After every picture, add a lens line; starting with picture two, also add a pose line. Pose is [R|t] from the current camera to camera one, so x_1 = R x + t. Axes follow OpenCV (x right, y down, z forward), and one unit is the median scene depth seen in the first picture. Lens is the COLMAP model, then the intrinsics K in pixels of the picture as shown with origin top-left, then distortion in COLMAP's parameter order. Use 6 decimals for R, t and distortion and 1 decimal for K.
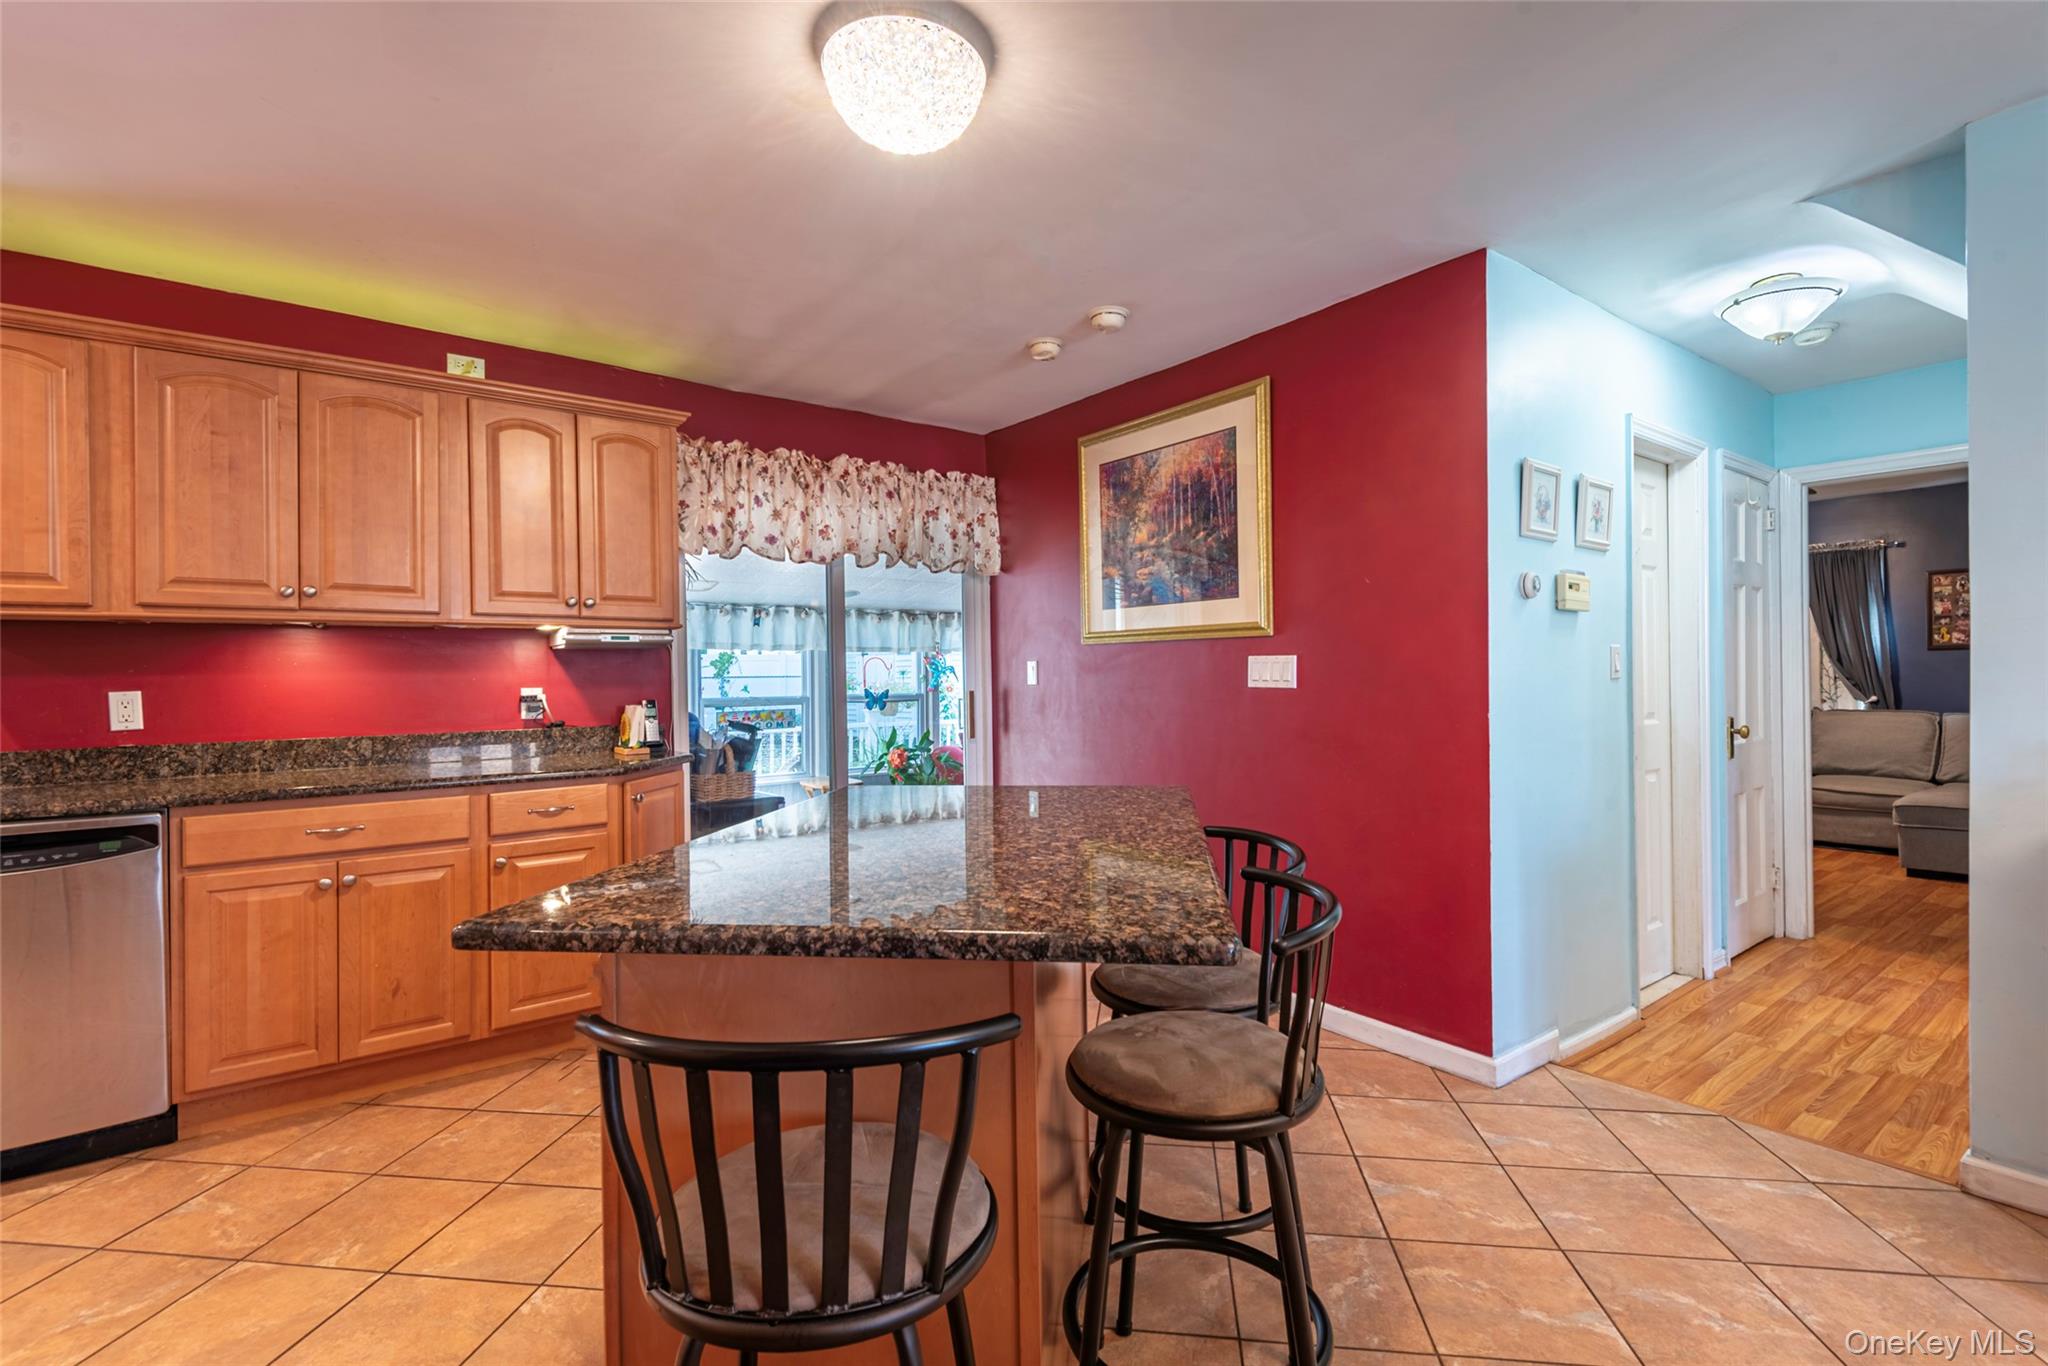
lens RADIAL K [[926.2, 0, 1036.3], [0, 926.2, 680.8], [0, 0, 1]] dist [0.022885, -0.010685]
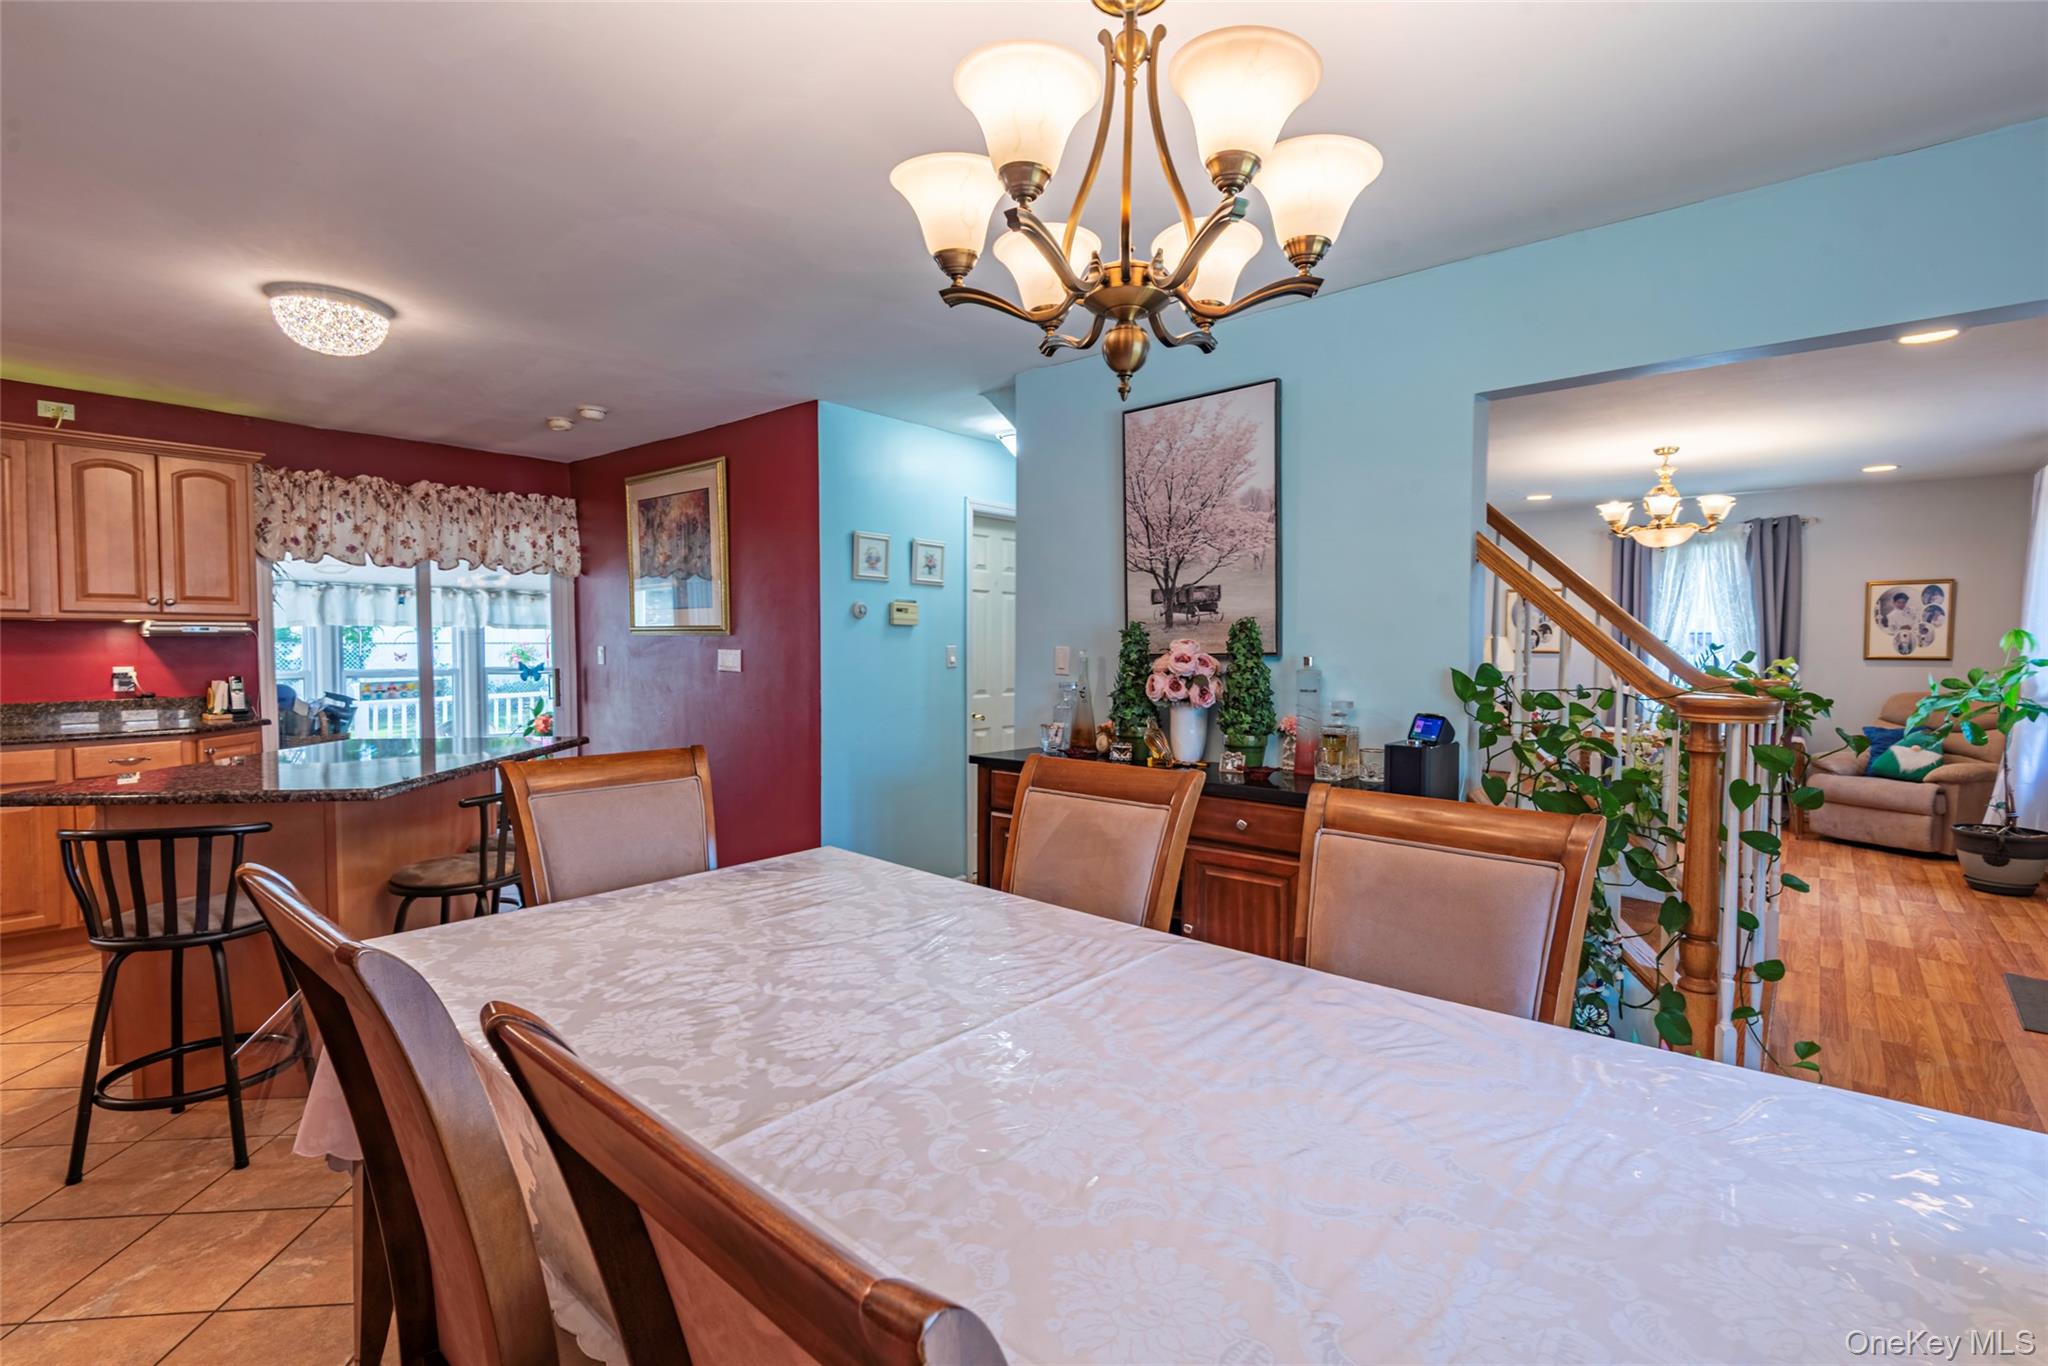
lens RADIAL K [[920.7, 0, 1032.7], [0, 920.7, 680.5], [0, 0, 1]] dist [0.015689, -0.012404]
pose [[0.975214, 0.004972, 0.221209, 0.371518], [-0.012972, 0.999313, 0.034725, -0.032400], [-0.220884, -0.036734, 0.974608, -0.476521]]
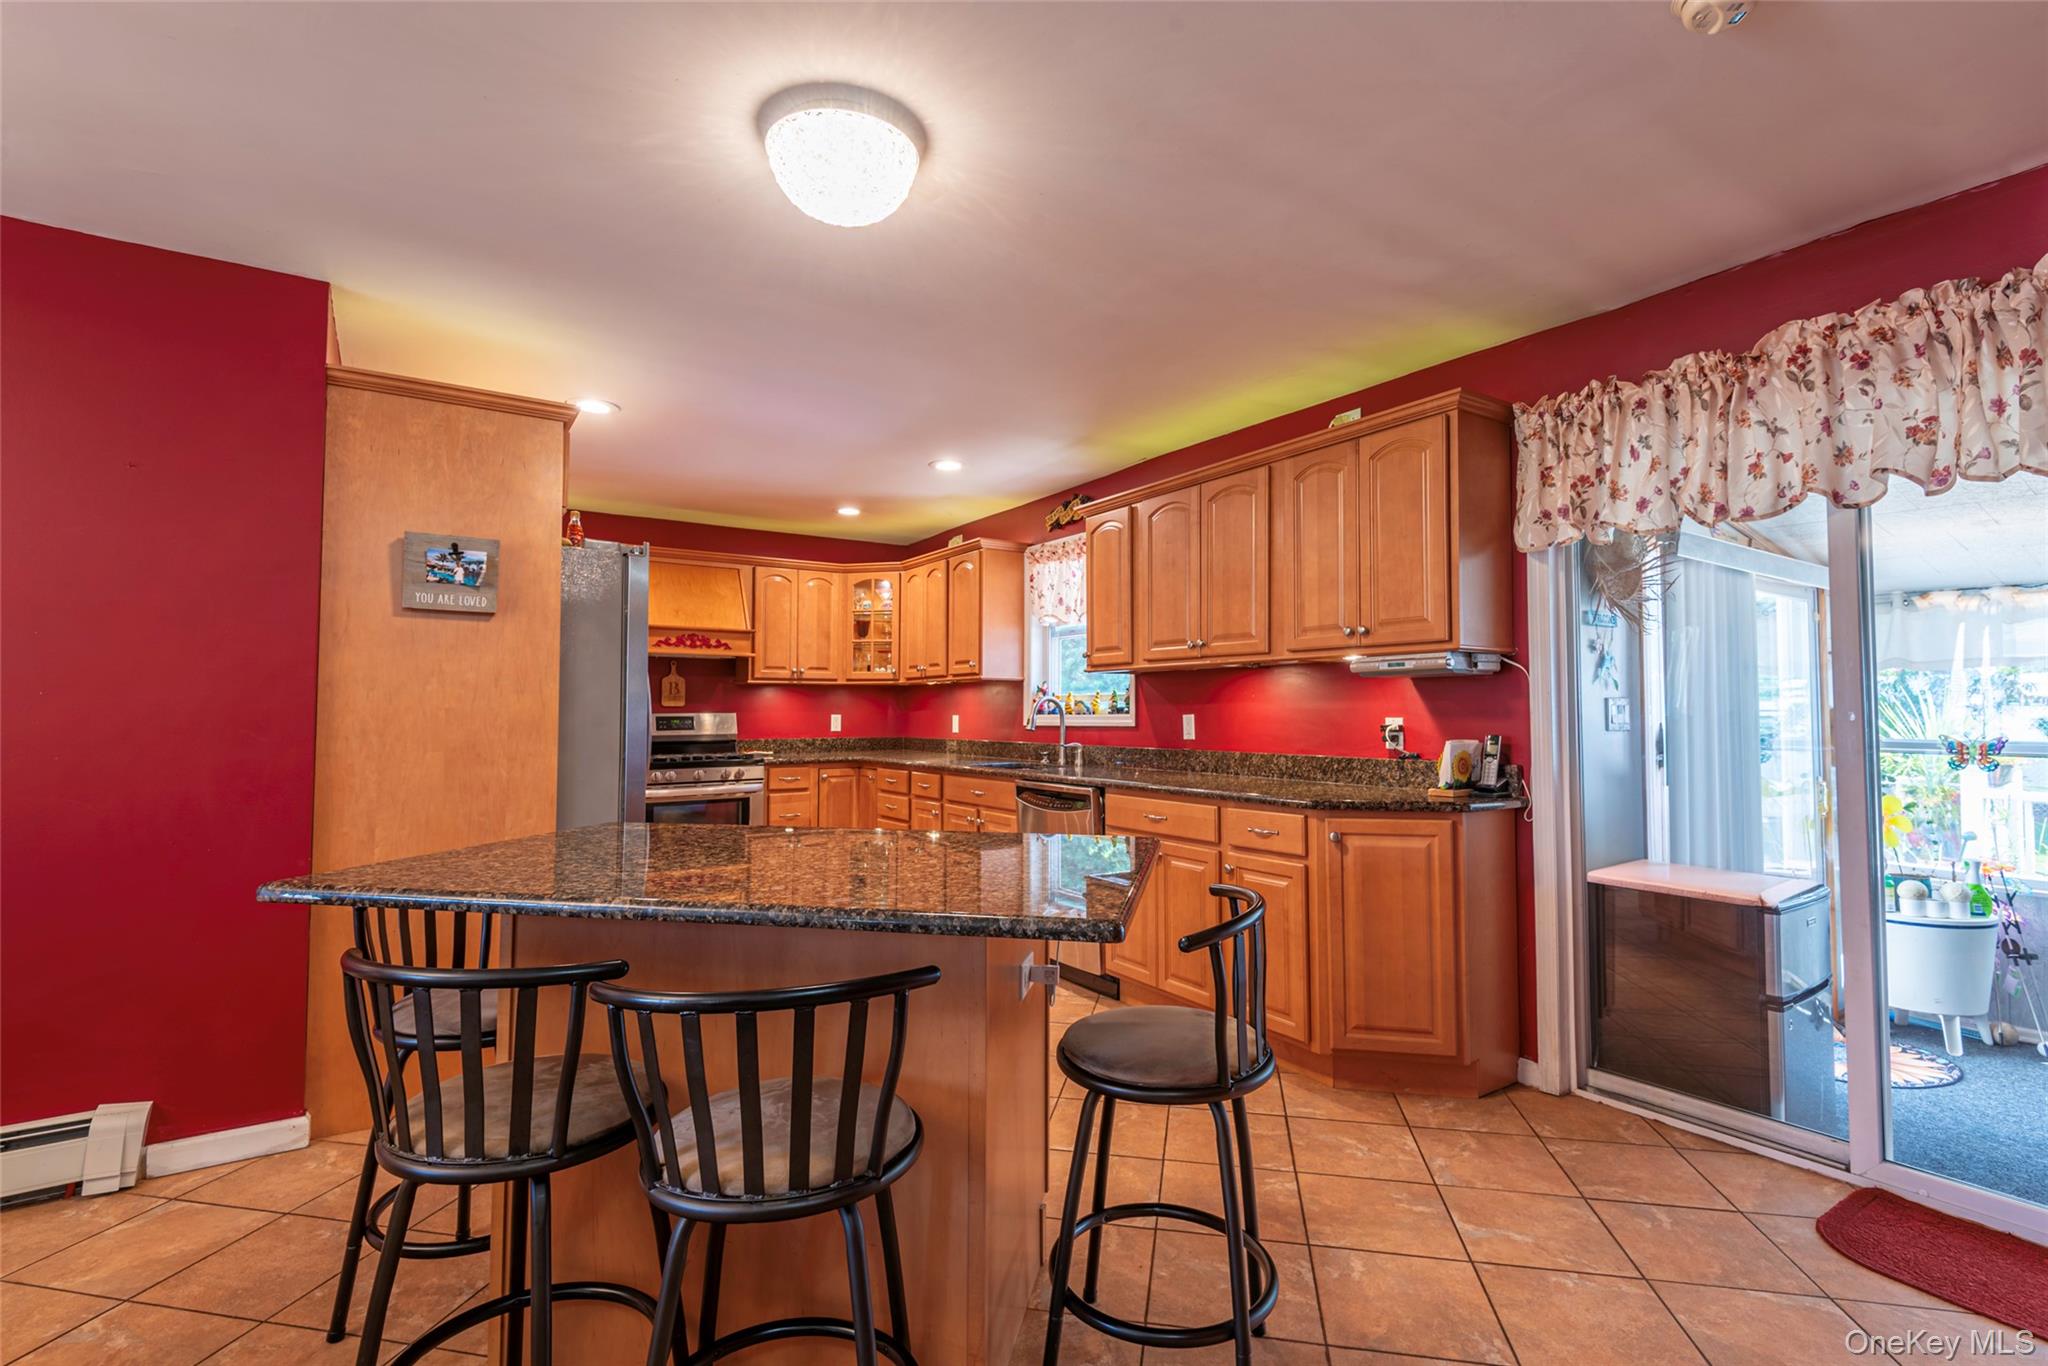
lens RADIAL K [[933.5, 0, 1014.1], [0, 933.5, 679.2], [0, 0, 1]] dist [0.020176, -0.011840]
pose [[-0.069475, -0.021244, -0.997357, 0.466558], [-0.003924, 0.999771, -0.021022, -0.010582], [0.997576, 0.002453, -0.069543, 0.654806]]
